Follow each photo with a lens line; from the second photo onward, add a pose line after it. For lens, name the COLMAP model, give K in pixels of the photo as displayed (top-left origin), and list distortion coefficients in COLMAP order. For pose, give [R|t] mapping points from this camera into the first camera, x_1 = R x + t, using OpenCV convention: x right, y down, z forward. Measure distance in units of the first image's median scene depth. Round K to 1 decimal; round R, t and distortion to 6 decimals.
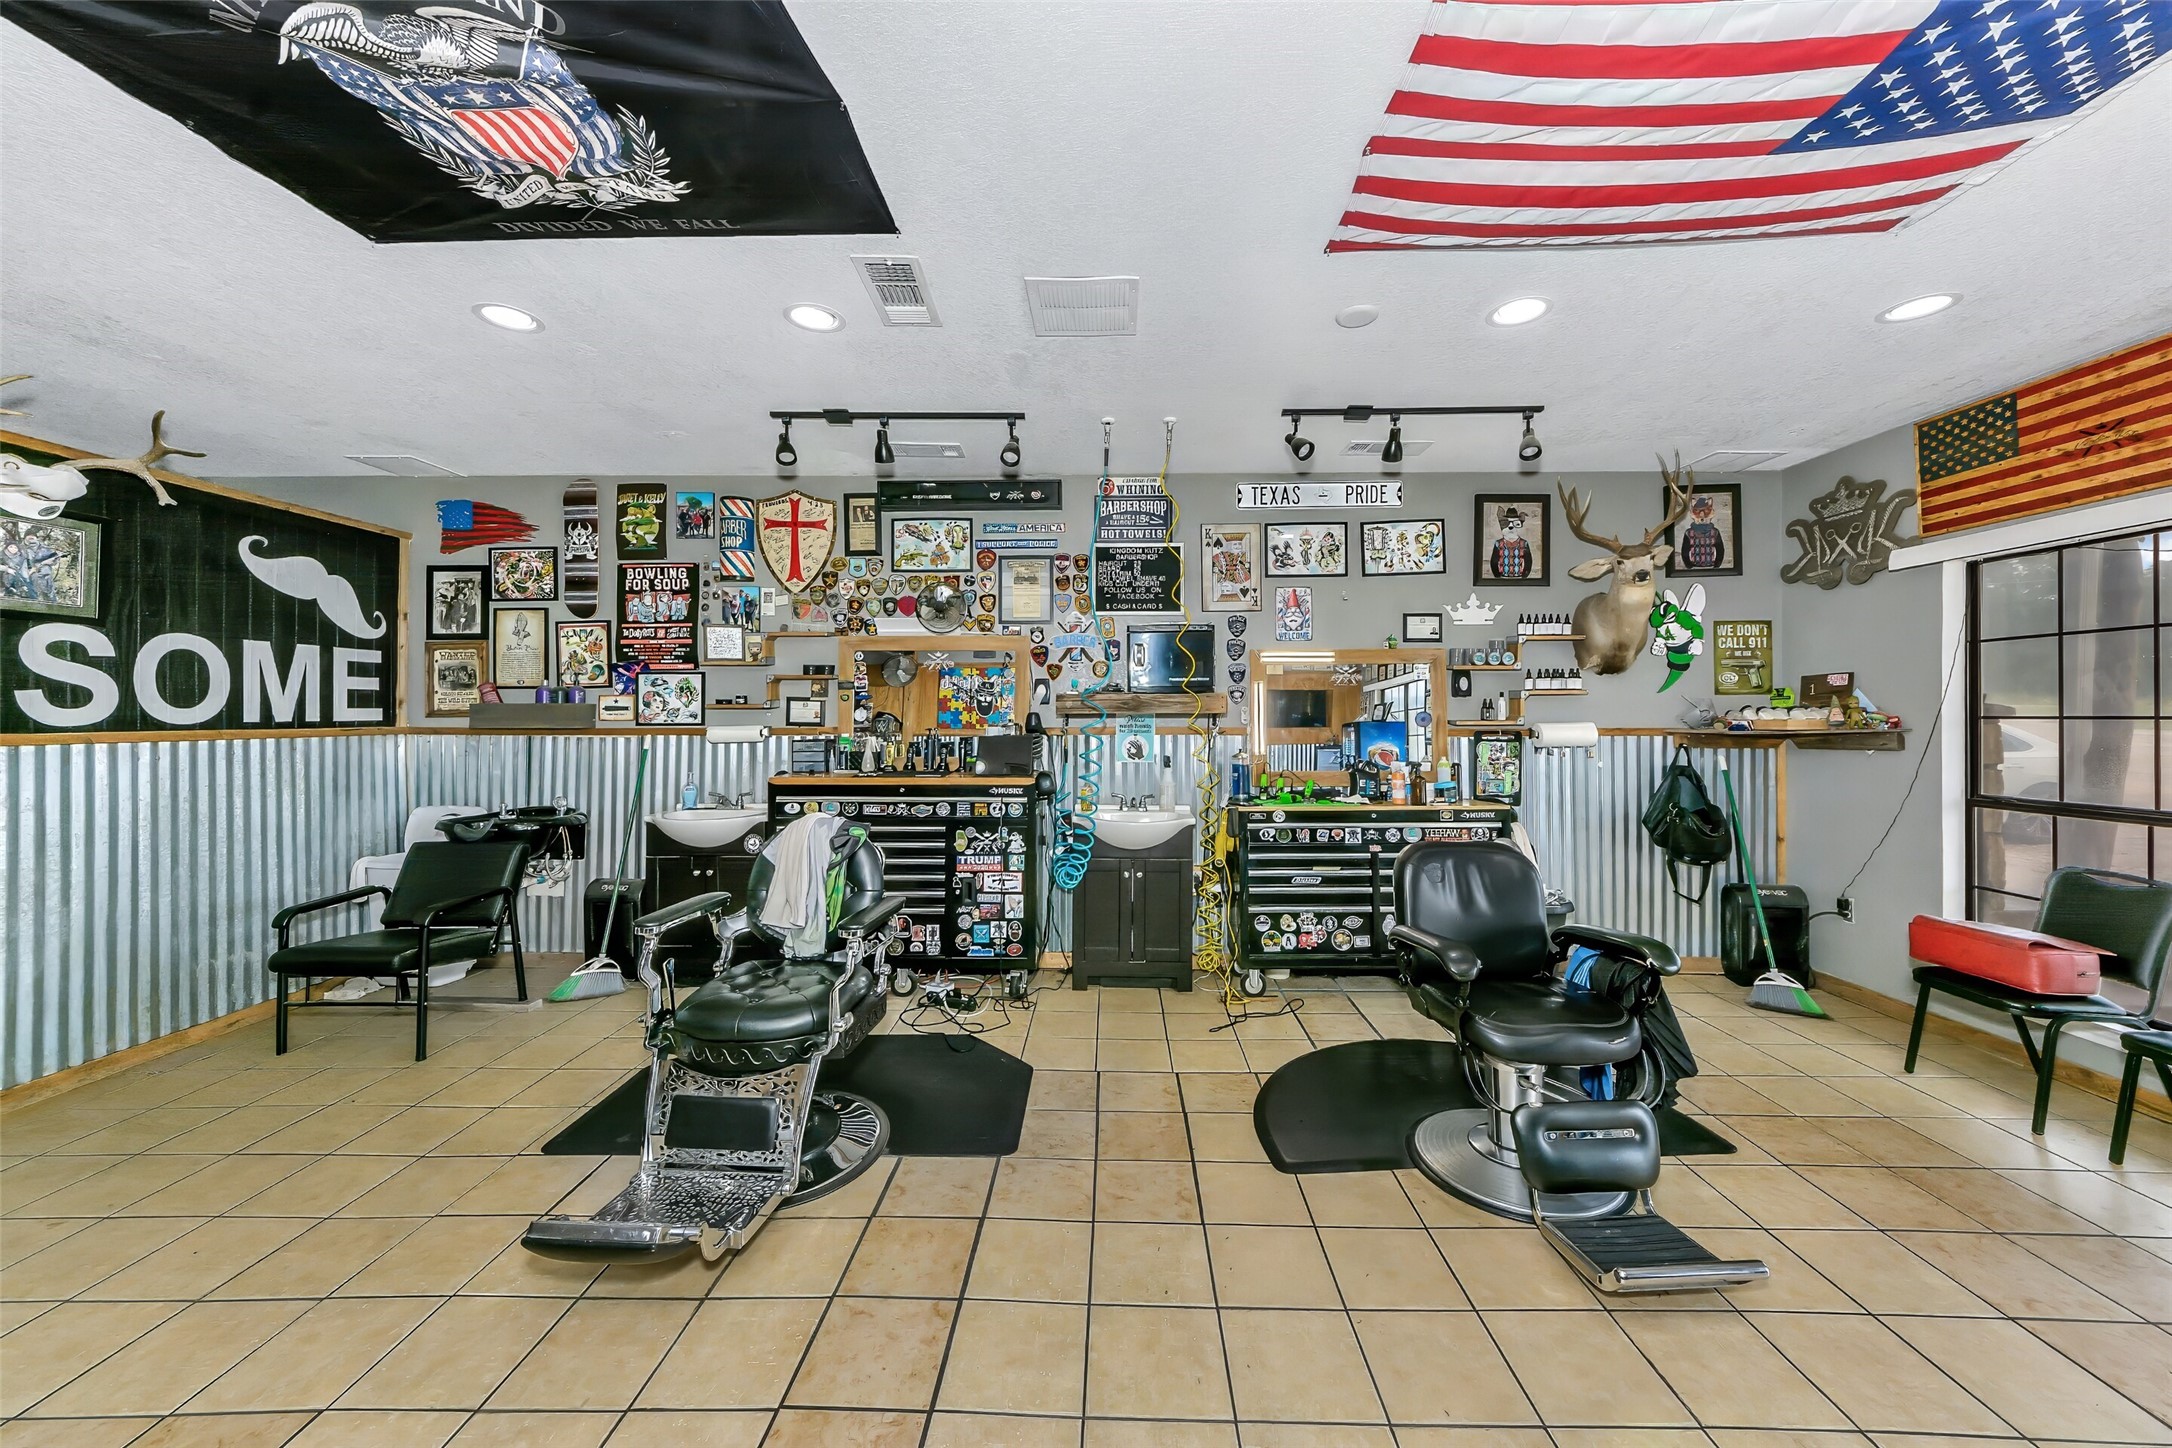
lens RADIAL K [[787.0, 0, 1089.2], [0, 787.0, 711.4], [0, 0, 1]] dist [0.009011, 0.000067]
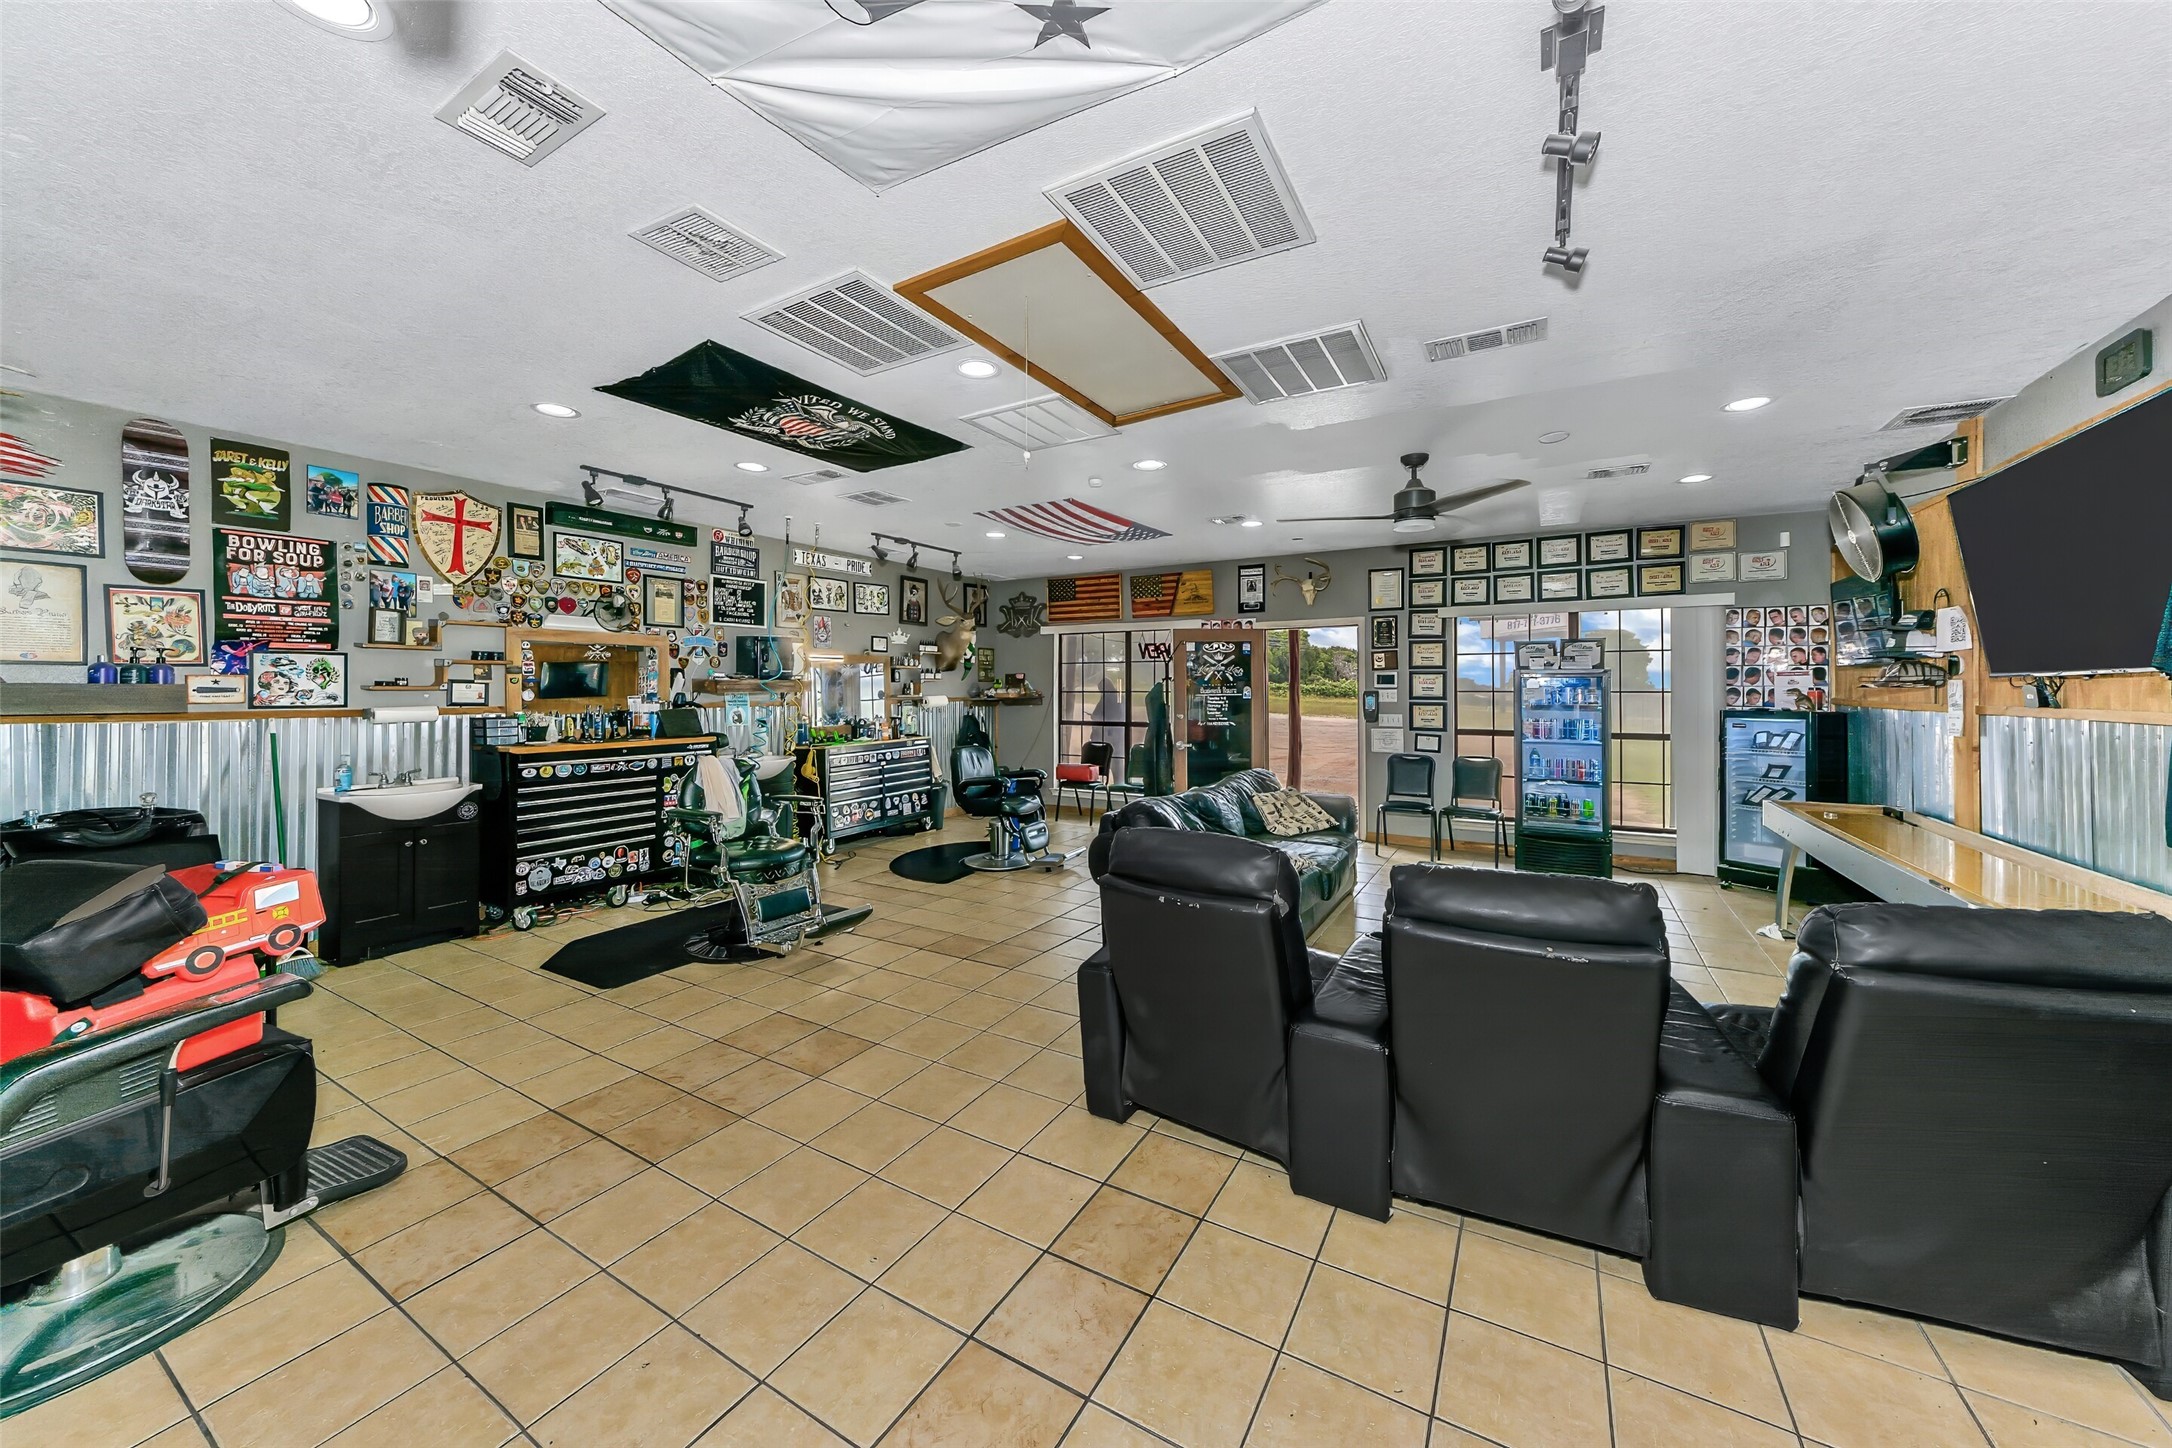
lens RADIAL K [[787.0, 0, 1086.1], [0, 787.0, 693.8], [0, 0, 1]] dist [0.009011, 0.000067]
pose [[0.492389, -0.007389, 0.870344, -0.907317], [0.000699, 0.999967, 0.008094, -0.006368], [-0.870375, -0.003378, 0.492378, -0.301525]]
